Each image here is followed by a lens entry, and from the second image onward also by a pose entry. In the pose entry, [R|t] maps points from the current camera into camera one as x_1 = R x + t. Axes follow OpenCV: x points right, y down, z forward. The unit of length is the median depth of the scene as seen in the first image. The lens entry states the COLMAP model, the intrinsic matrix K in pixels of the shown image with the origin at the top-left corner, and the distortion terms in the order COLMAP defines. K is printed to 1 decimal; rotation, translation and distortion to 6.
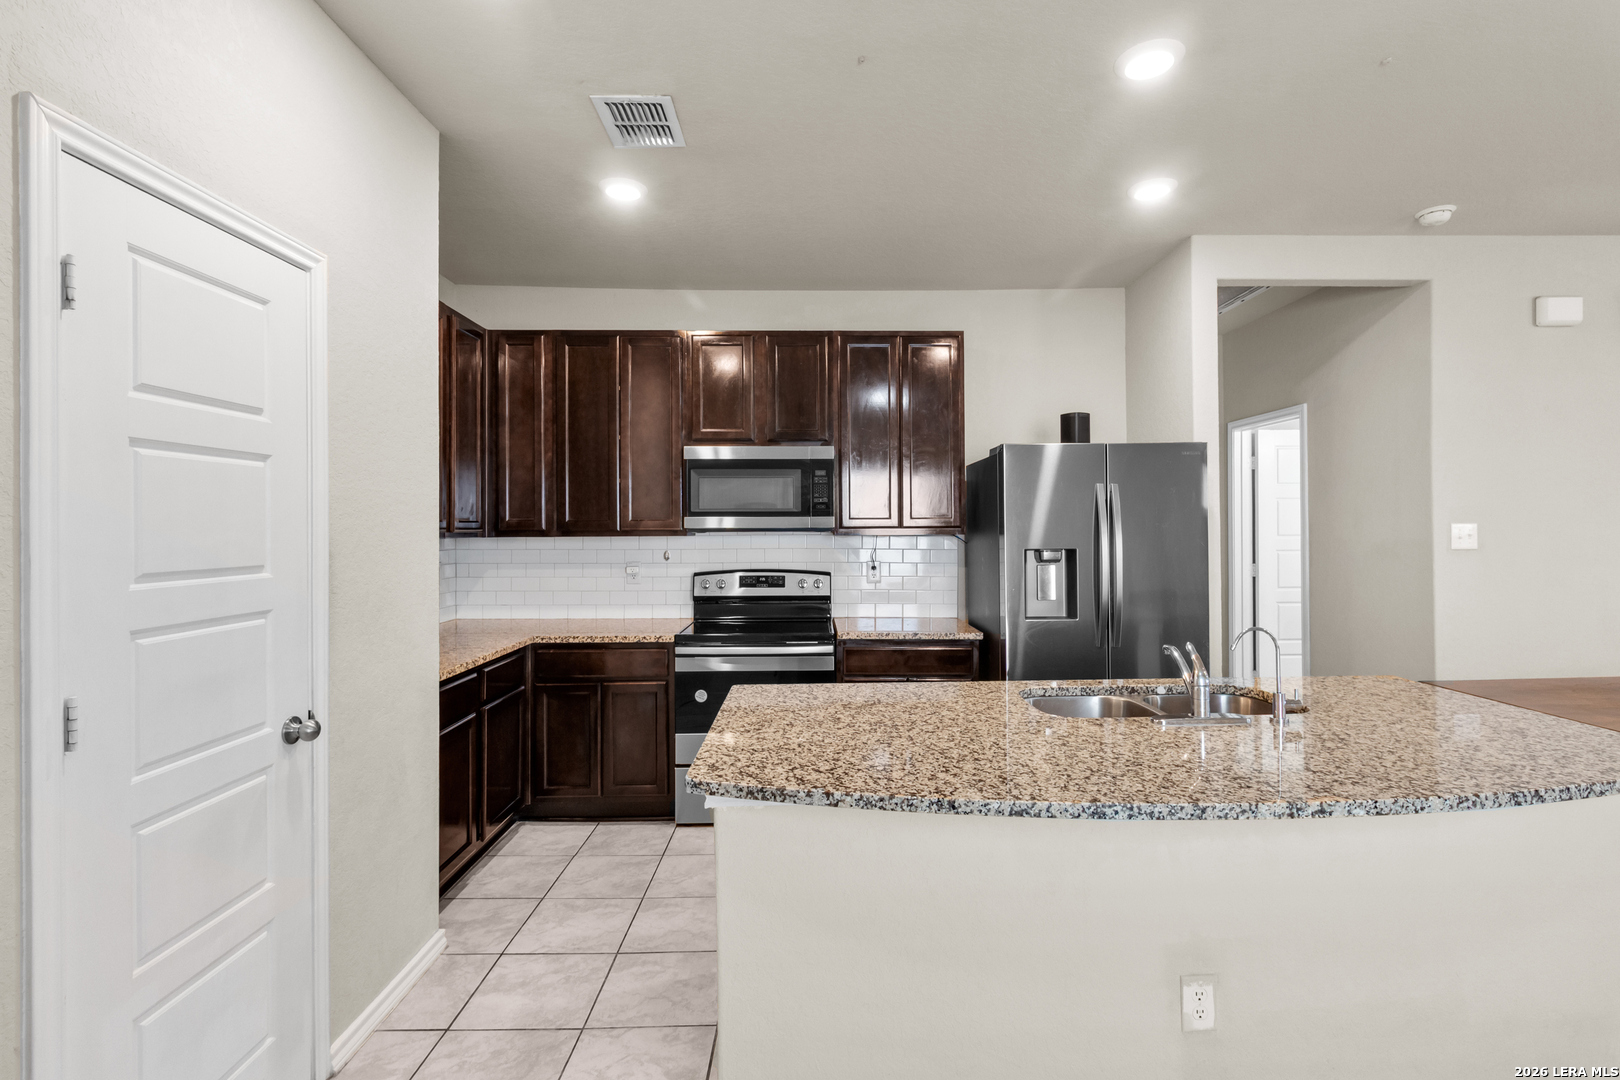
lens RADIAL K [[759.8, 0, 838.3], [0, 759.8, 529.0], [0, 0, 1]] dist [-0.000833, -0.000154]
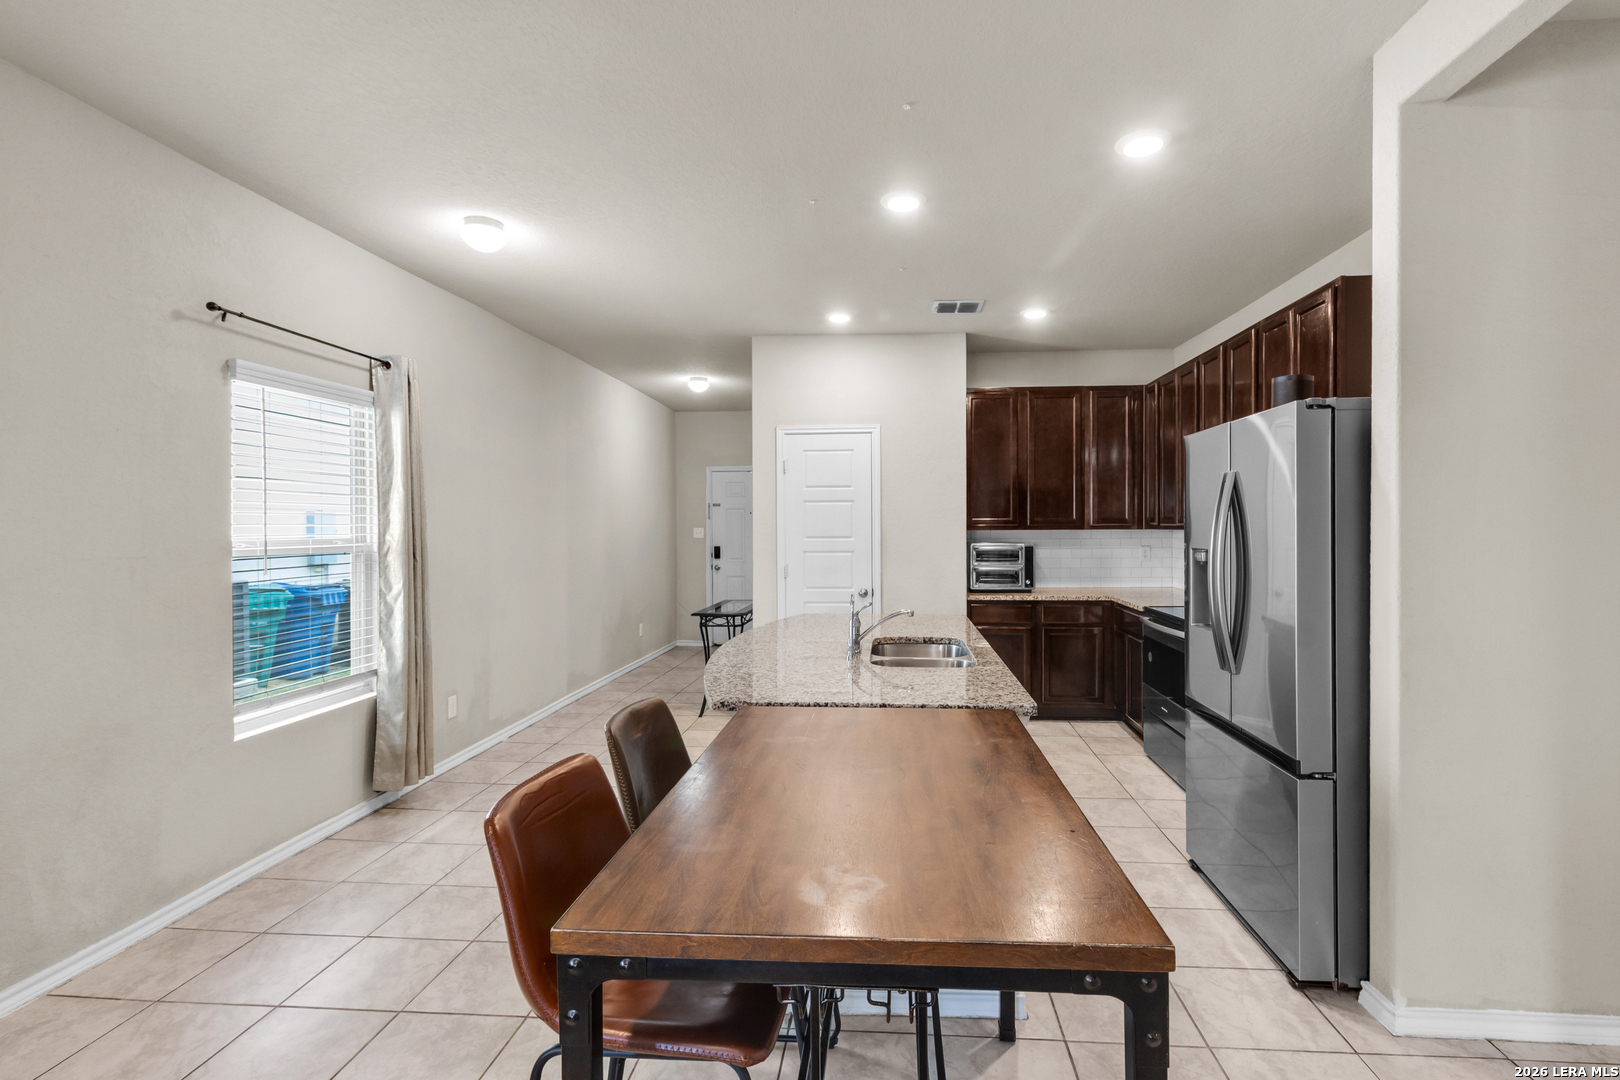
lens RADIAL K [[759.8, 0, 838.3], [0, 759.8, 529.0], [0, 0, 1]] dist [-0.000833, -0.000154]
pose [[-0.097175, 0.007139, -0.995242, 2.072654], [0.006712, 0.999956, 0.006517, 0.001072], [0.995245, -0.006046, -0.097219, 1.108806]]
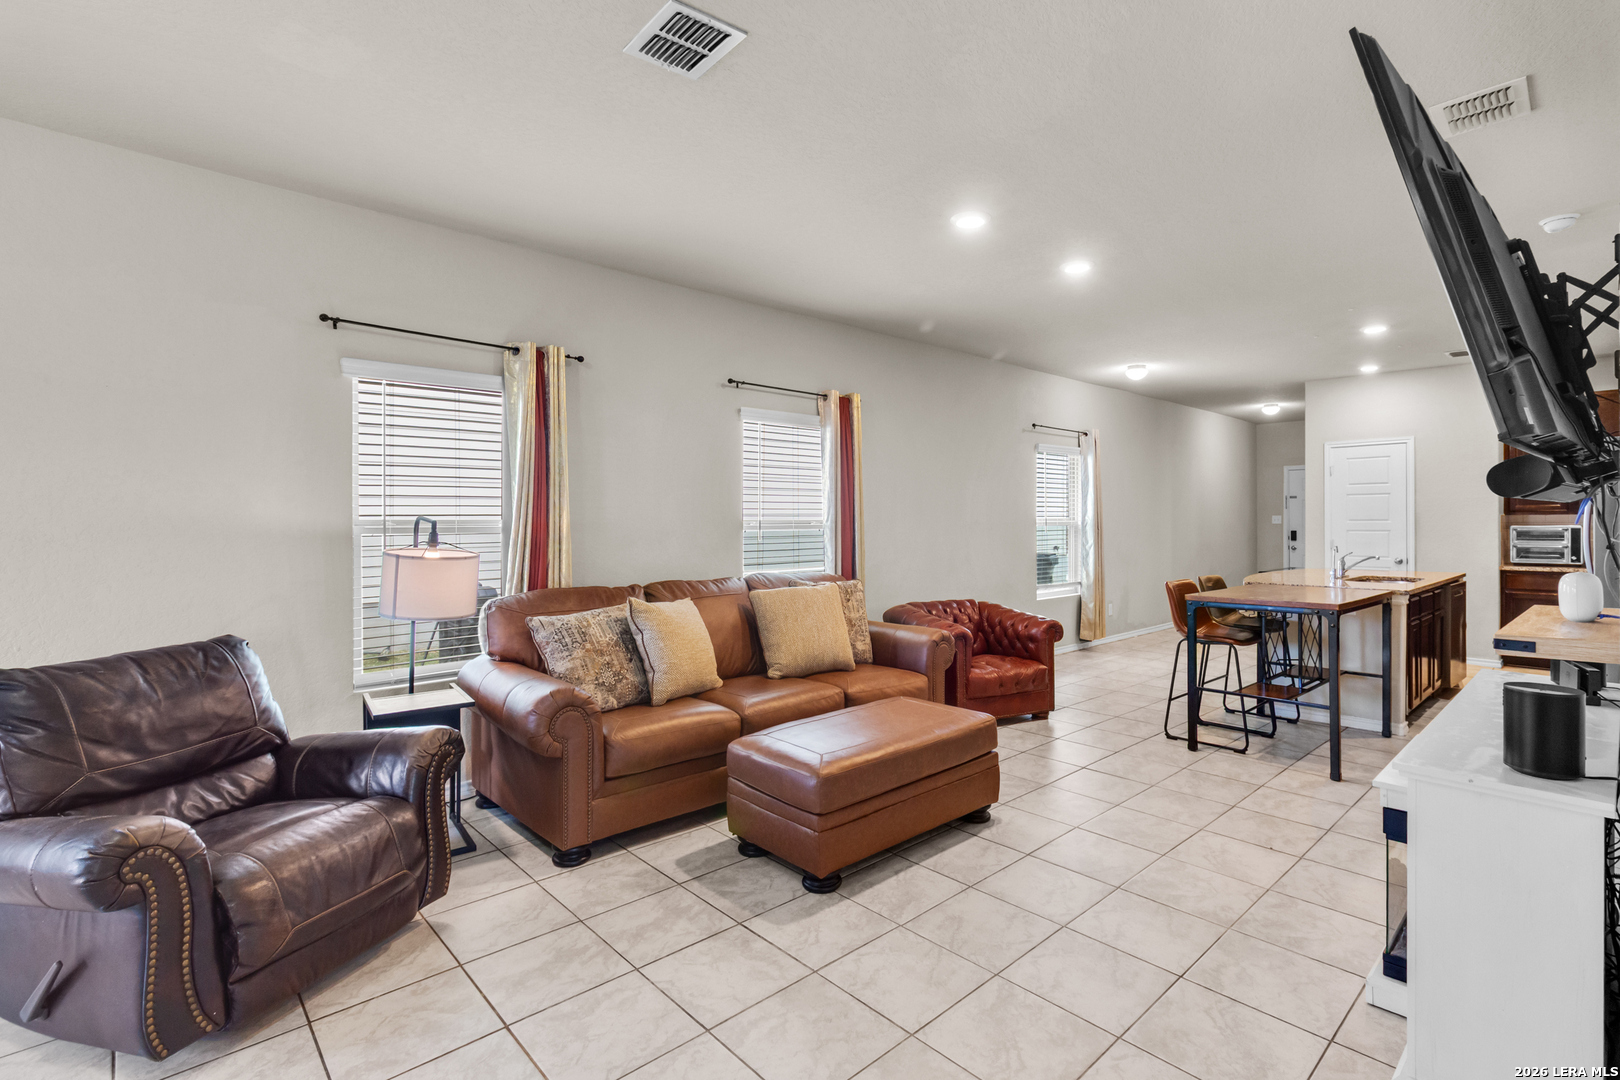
lens RADIAL K [[759.8, 0, 838.3], [0, 759.8, 529.0], [0, 0, 1]] dist [-0.000833, -0.000154]
pose [[-0.741885, 0.012752, -0.670406, 3.865324], [0.007466, 0.999914, 0.010758, 0.032589], [0.670486, 0.002977, -0.741916, 1.850624]]
